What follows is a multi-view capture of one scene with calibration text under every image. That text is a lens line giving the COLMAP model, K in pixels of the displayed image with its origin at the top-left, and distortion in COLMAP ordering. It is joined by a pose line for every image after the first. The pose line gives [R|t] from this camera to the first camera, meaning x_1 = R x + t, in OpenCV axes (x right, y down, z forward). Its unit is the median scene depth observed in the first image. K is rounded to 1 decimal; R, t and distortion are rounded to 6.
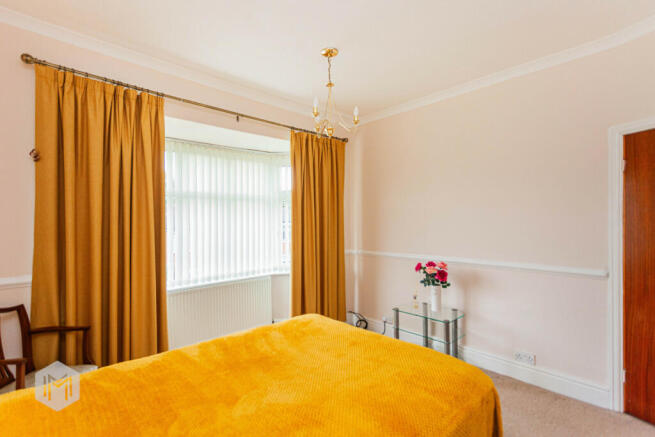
lens RADIAL K [[310.6, 0, 326.7], [0, 310.6, 219.2], [0, 0, 1]] dist [0.002518, 0.000095]
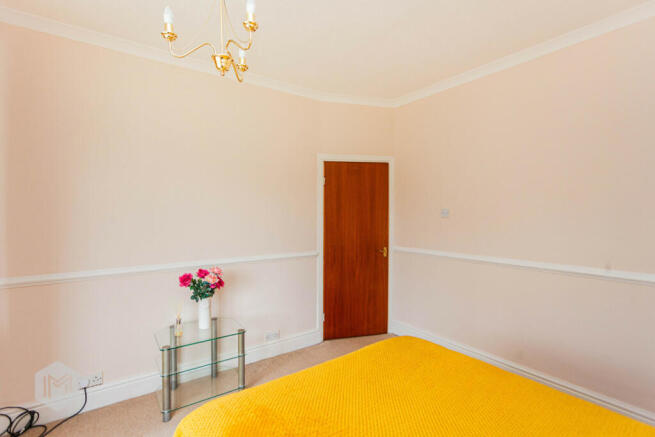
lens RADIAL K [[310.6, 0, 326.7], [0, 310.6, 219.2], [0, 0, 1]] dist [0.002518, 0.000095]
pose [[0.135479, -0.020999, 0.990558, -0.542582], [-0.011503, 0.999675, 0.022766, -0.019777], [-0.990713, -0.014479, 0.135193, 0.755464]]
